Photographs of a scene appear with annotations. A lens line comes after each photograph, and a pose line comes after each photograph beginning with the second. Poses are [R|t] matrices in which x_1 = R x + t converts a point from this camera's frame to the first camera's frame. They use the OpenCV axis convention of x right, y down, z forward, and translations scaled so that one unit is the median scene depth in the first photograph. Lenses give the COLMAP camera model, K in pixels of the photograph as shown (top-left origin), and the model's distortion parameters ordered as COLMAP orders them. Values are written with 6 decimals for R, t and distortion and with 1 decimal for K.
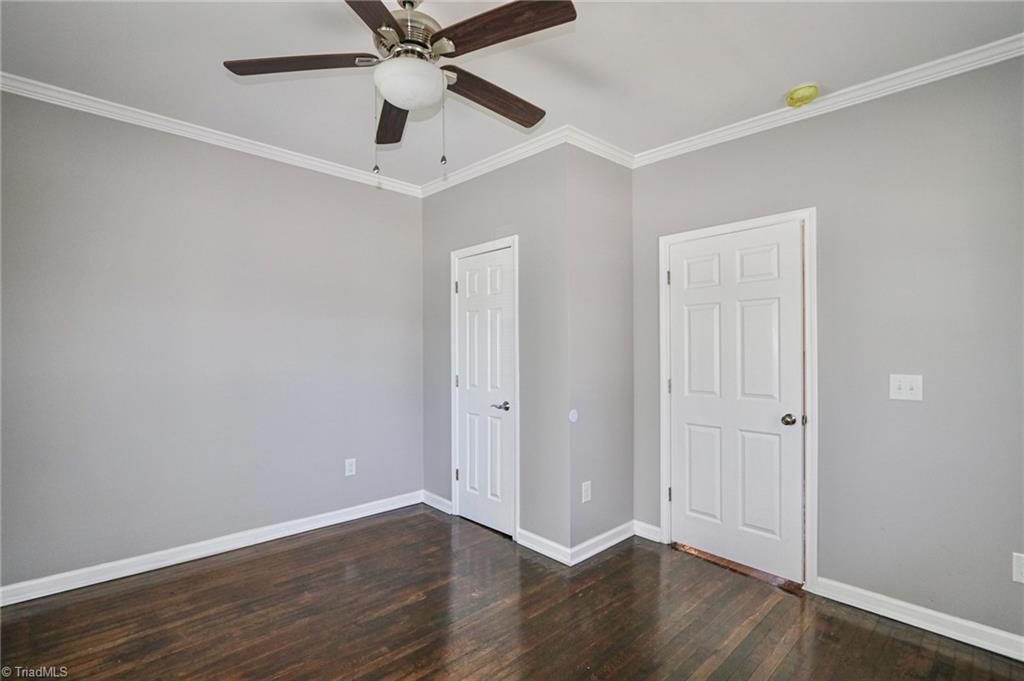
lens RADIAL K [[485.7, 0, 508.0], [0, 485.7, 340.8], [0, 0, 1]] dist [-0.002828, -0.000259]
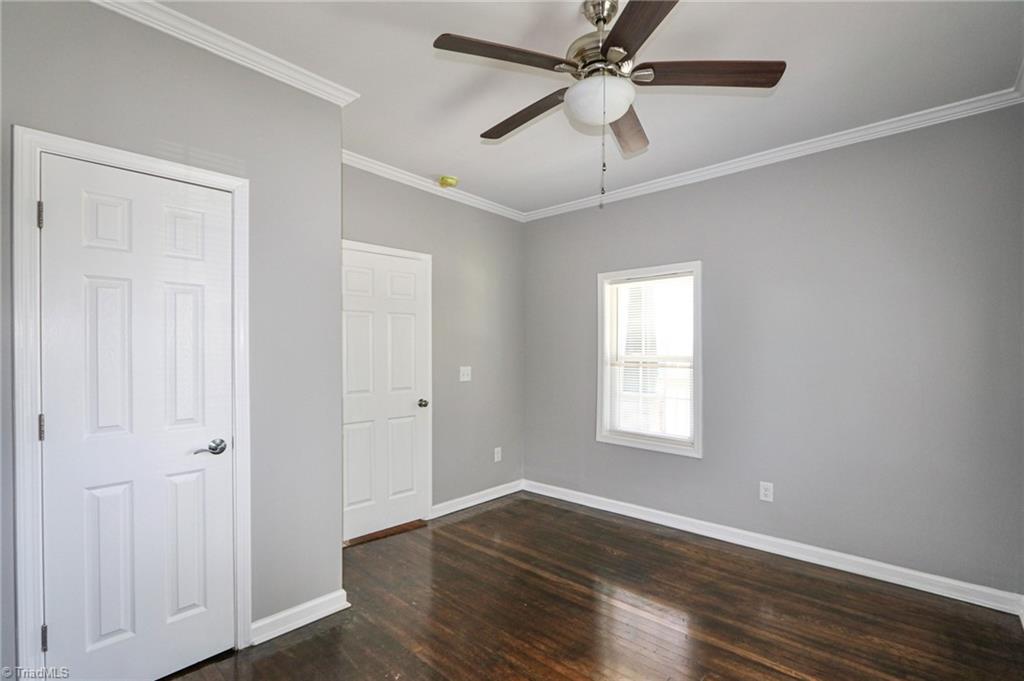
lens RADIAL K [[485.7, 0, 508.0], [0, 485.7, 340.8], [0, 0, 1]] dist [-0.002828, -0.000259]
pose [[-0.093491, 0.017349, 0.995469, -0.847402], [-0.019997, 0.999614, -0.019299, 0.005928], [-0.995419, -0.021710, -0.093108, 0.902801]]
